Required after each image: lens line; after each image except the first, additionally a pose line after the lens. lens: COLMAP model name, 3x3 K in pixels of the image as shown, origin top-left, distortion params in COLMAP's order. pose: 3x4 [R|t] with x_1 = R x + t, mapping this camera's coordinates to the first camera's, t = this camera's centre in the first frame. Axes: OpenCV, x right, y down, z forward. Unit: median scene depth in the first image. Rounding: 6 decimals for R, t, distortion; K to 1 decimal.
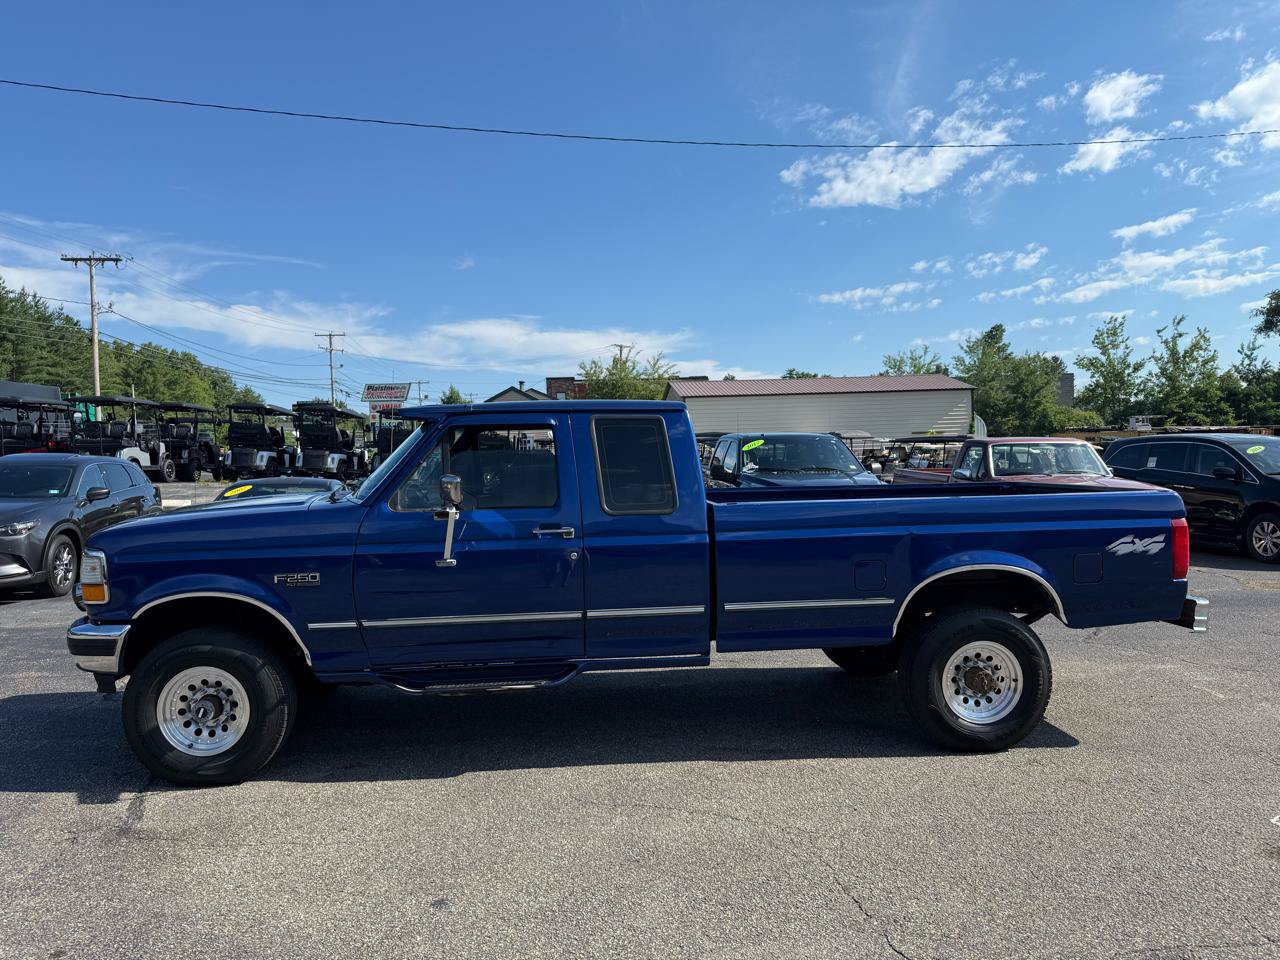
lens RADIAL K [[900.9, 0, 647.2], [0, 900.9, 478.8], [0, 0, 1]] dist [0.035234, -0.041652]
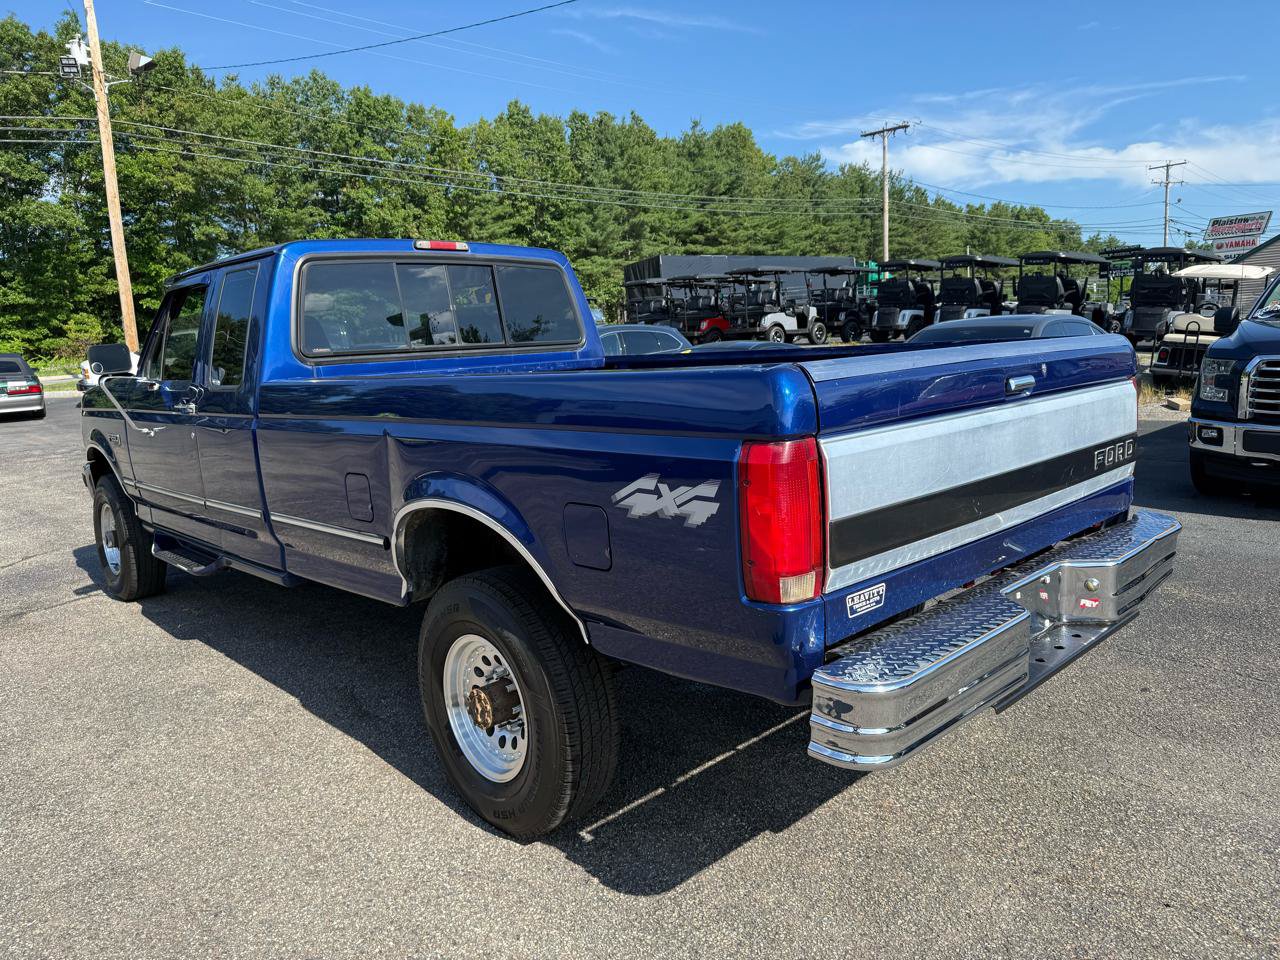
lens RADIAL K [[908.9, 0, 637.5], [0, 908.9, 483.9], [0, 0, 1]] dist [0.027452, -0.033707]
pose [[0.615076, 0.107116, -0.781158, 0.256695], [0.019292, 0.988388, 0.150723, 0.001562], [0.788232, -0.107776, 0.605867, 0.226291]]
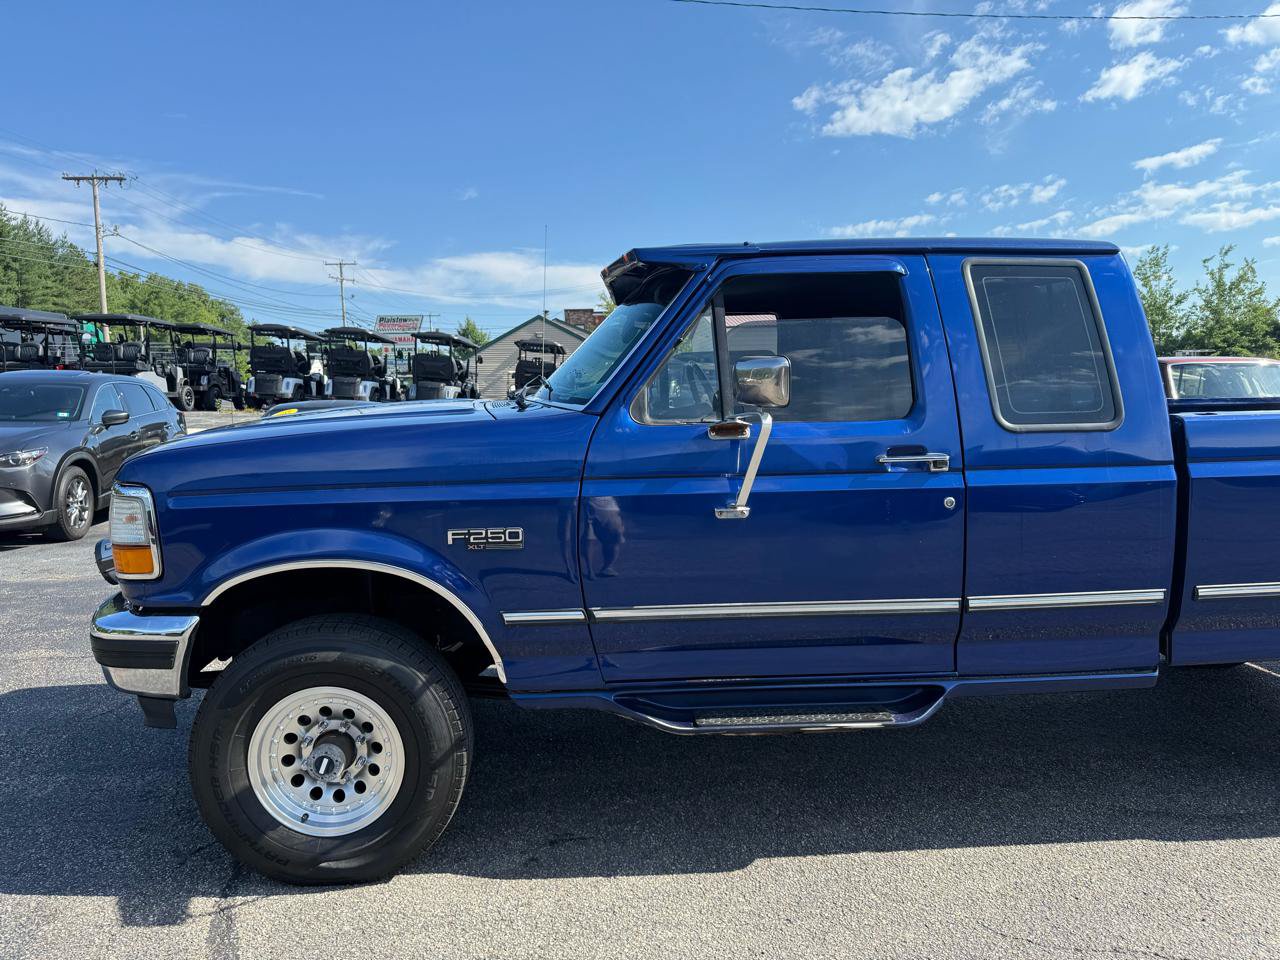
lens RADIAL K [[900.9, 0, 637.4], [0, 900.9, 482.6], [0, 0, 1]] dist [0.035234, -0.041652]
pose [[0.999842, 0.006122, -0.016712, -0.077538], [-0.004880, 0.997294, 0.073360, 0.009088], [0.017116, -0.073267, 0.997165, 0.120095]]
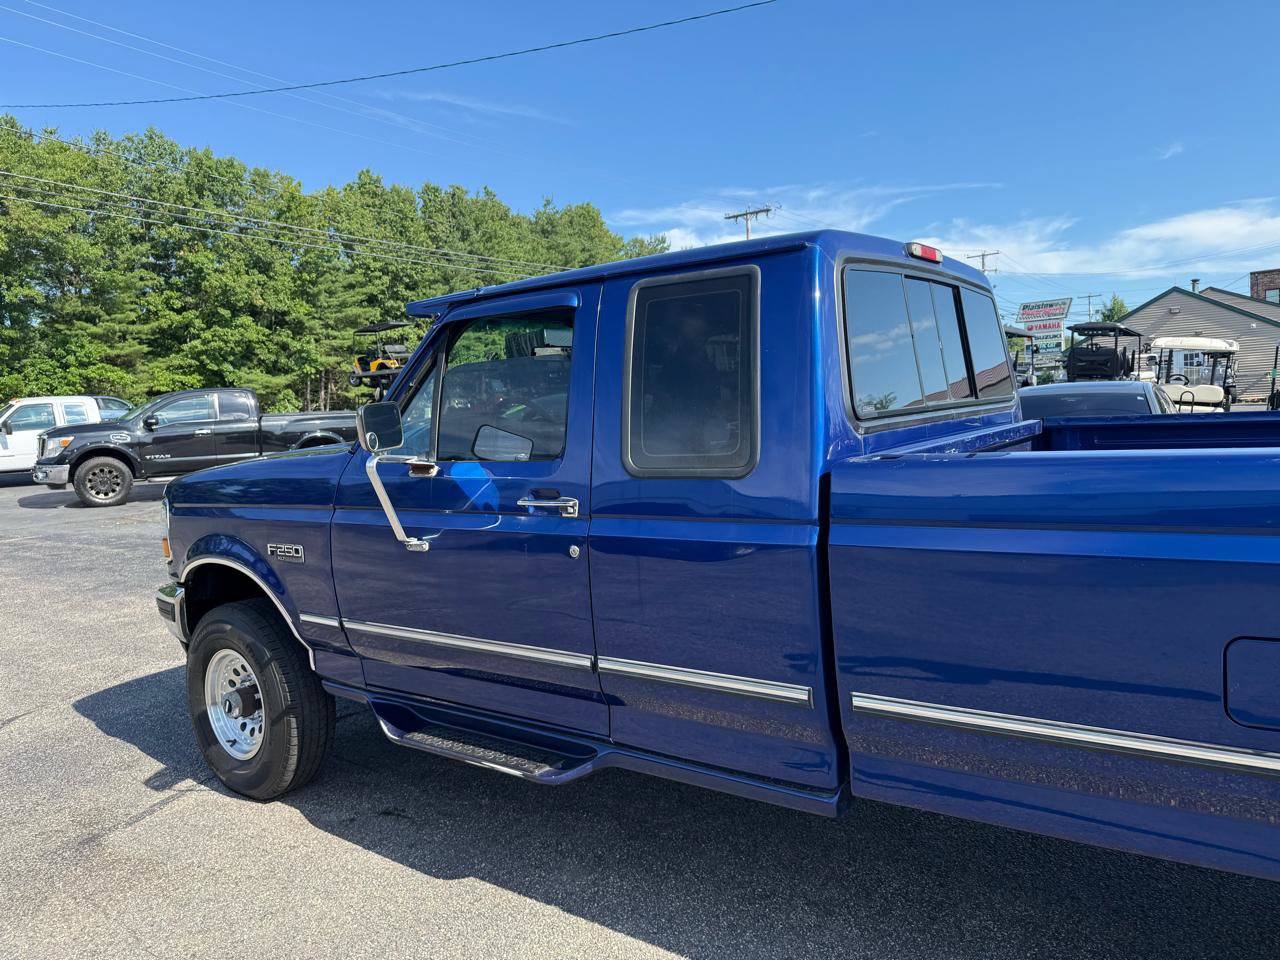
lens RADIAL K [[900.9, 0, 632.4], [0, 900.9, 484.0], [0, 0, 1]] dist [0.035234, -0.041652]
pose [[0.746271, 0.035819, -0.664677, 0.084190], [0.020277, 0.996864, 0.076486, 0.001710], [0.665333, -0.070557, 0.743205, 0.179793]]
